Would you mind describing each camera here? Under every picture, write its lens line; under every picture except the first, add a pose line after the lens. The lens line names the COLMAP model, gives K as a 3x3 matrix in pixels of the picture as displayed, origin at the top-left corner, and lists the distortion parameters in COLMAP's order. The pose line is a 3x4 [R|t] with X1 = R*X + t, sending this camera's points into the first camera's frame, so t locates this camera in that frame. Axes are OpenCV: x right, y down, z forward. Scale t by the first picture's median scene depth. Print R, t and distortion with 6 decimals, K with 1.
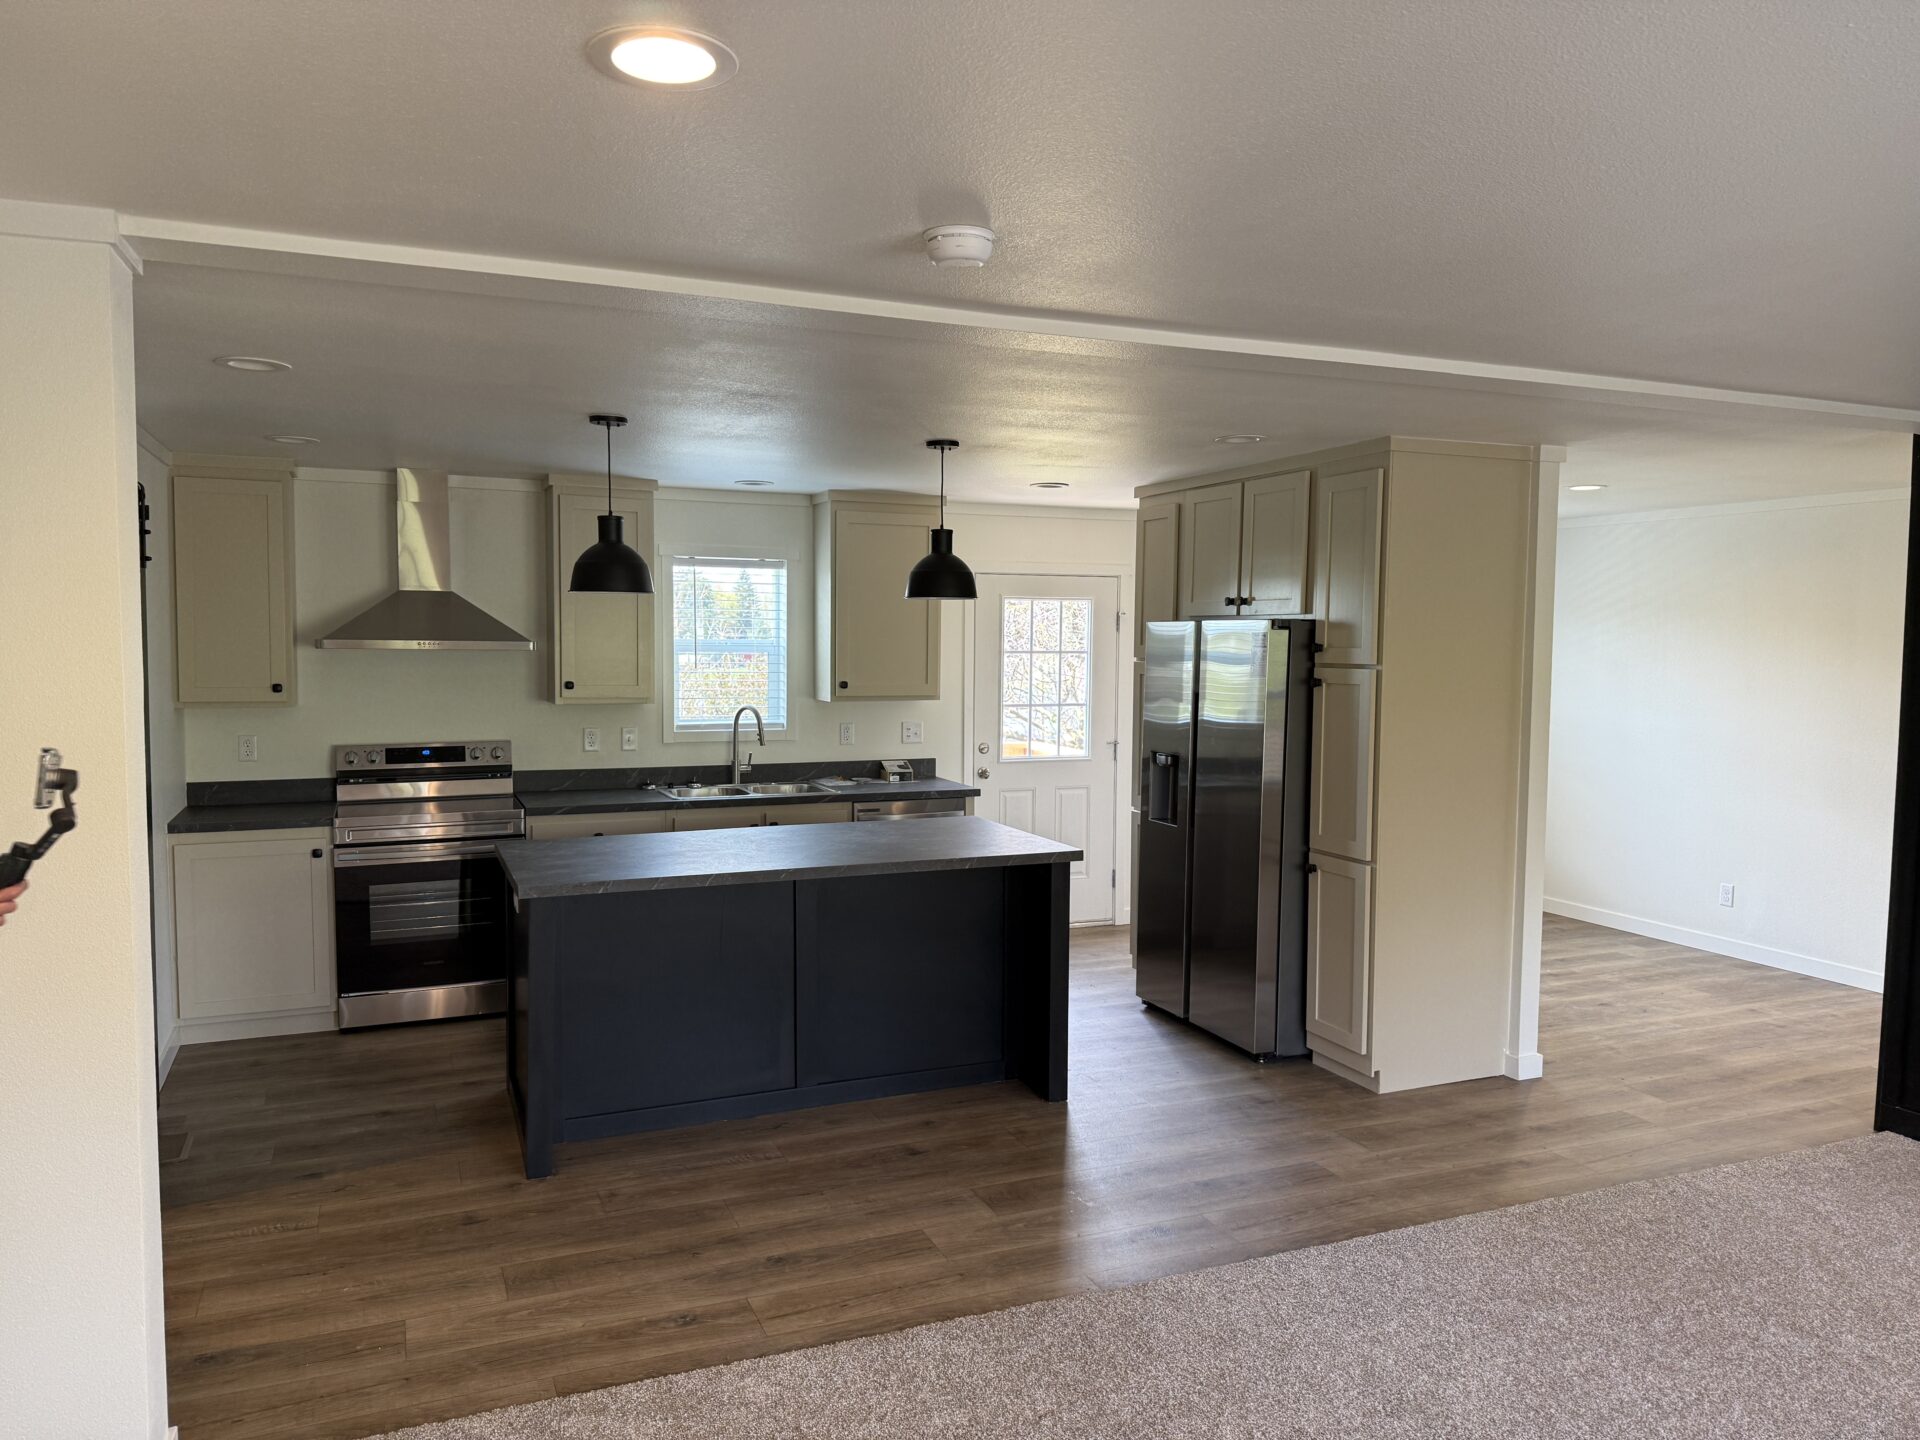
lens RADIAL K [[1365.5, 0, 942.8], [0, 1365.5, 710.1], [0, 0, 1]] dist [0.058786, -0.053736]
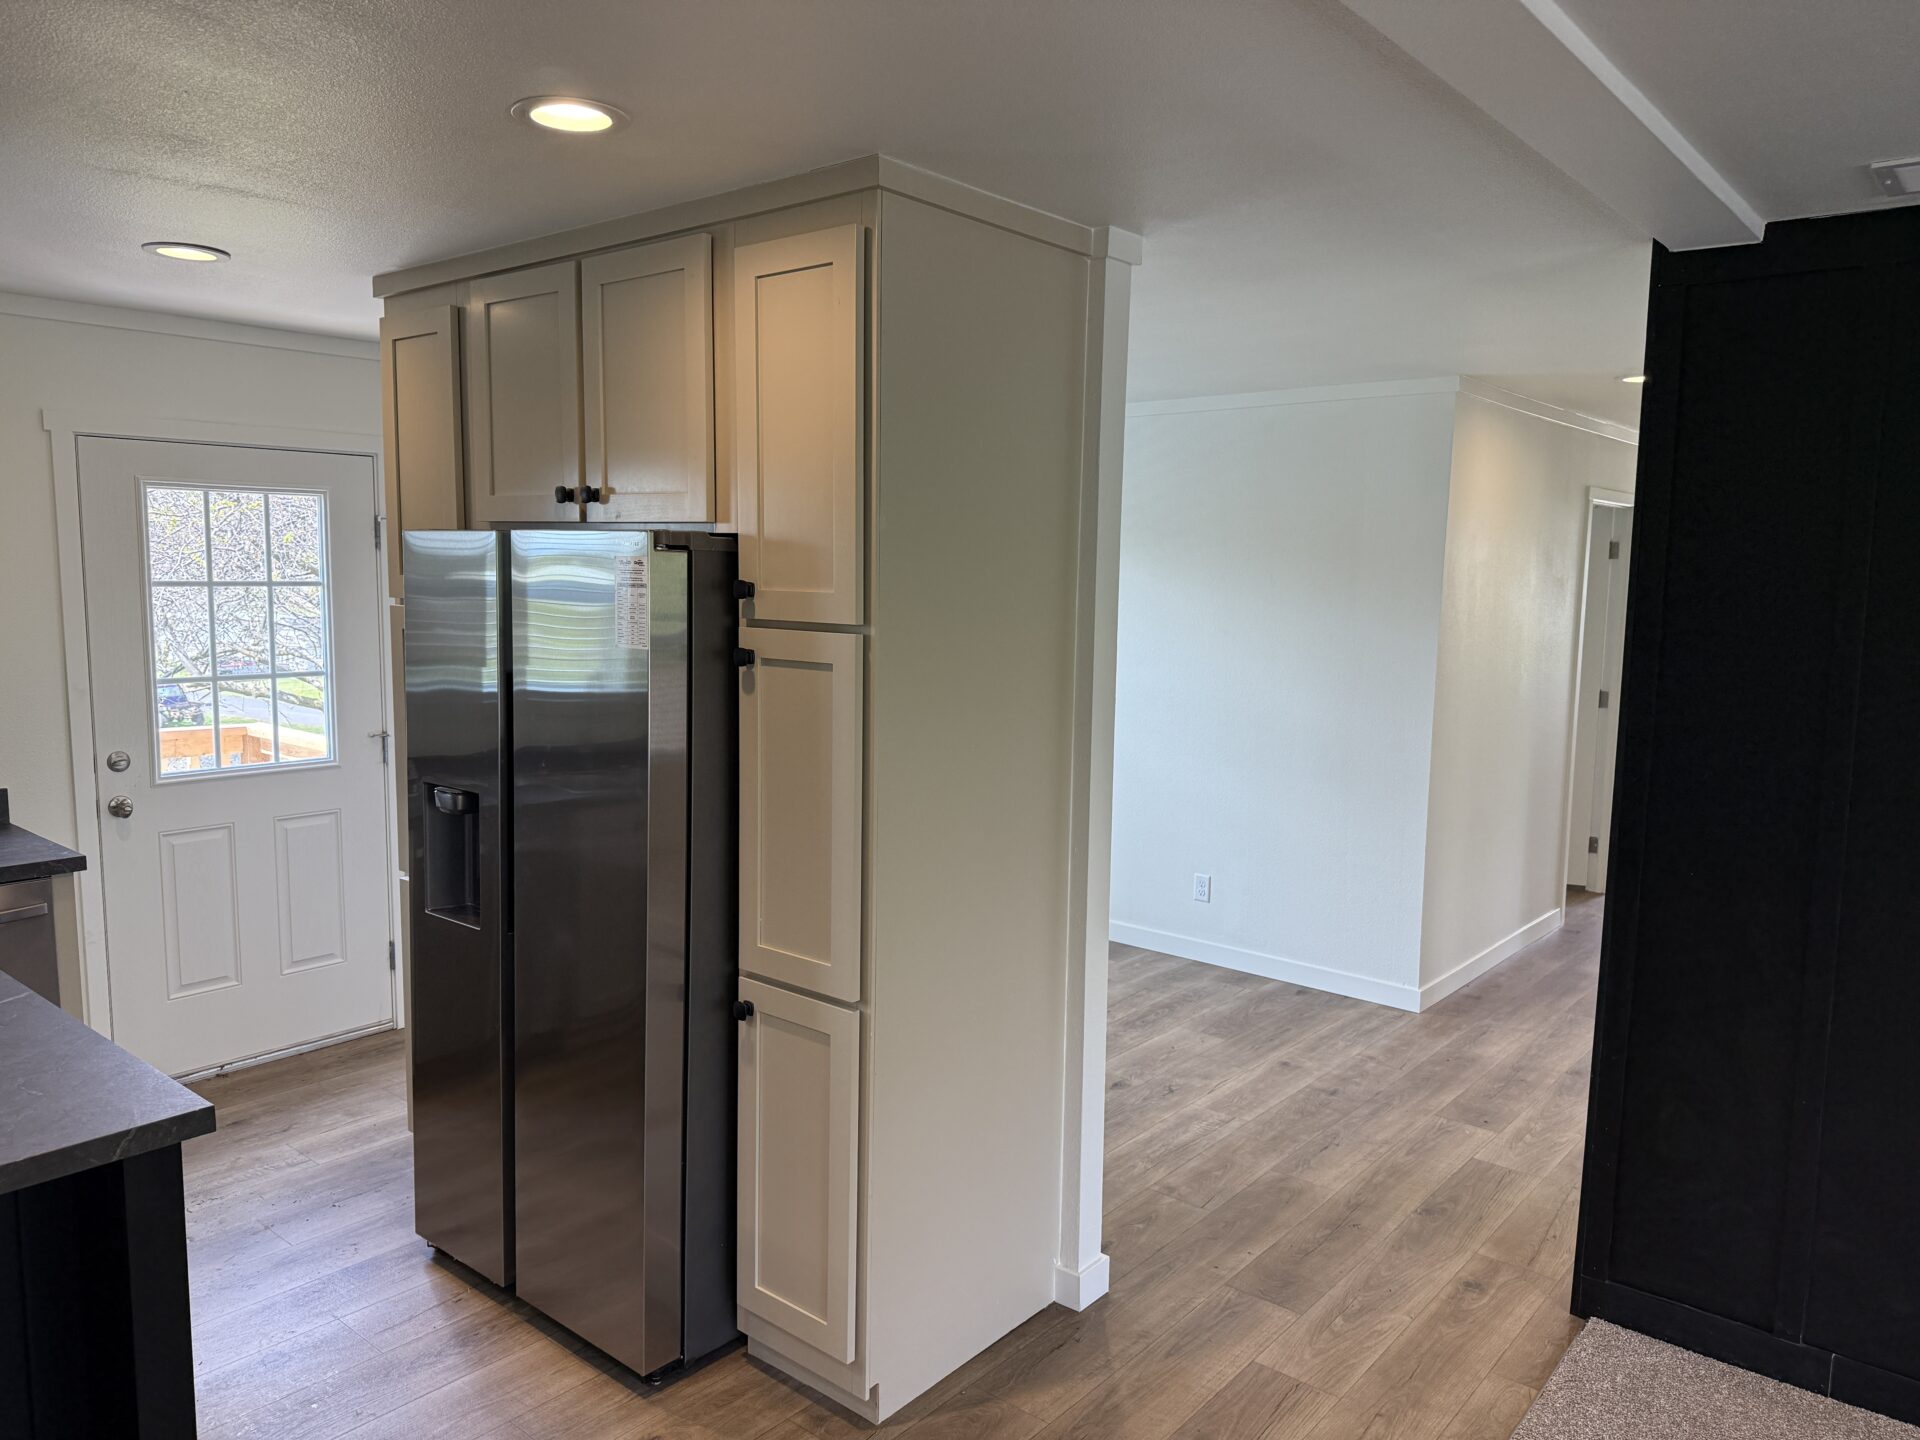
lens RADIAL K [[1365.5, 0, 949.1], [0, 1365.5, 729.0], [0, 0, 1]] dist [0.058786, -0.053736]
pose [[0.889677, -0.050255, 0.453817, 0.102362], [0.017472, 0.996943, 0.076148, -0.029355], [-0.456257, -0.059818, 0.887835, 0.485816]]
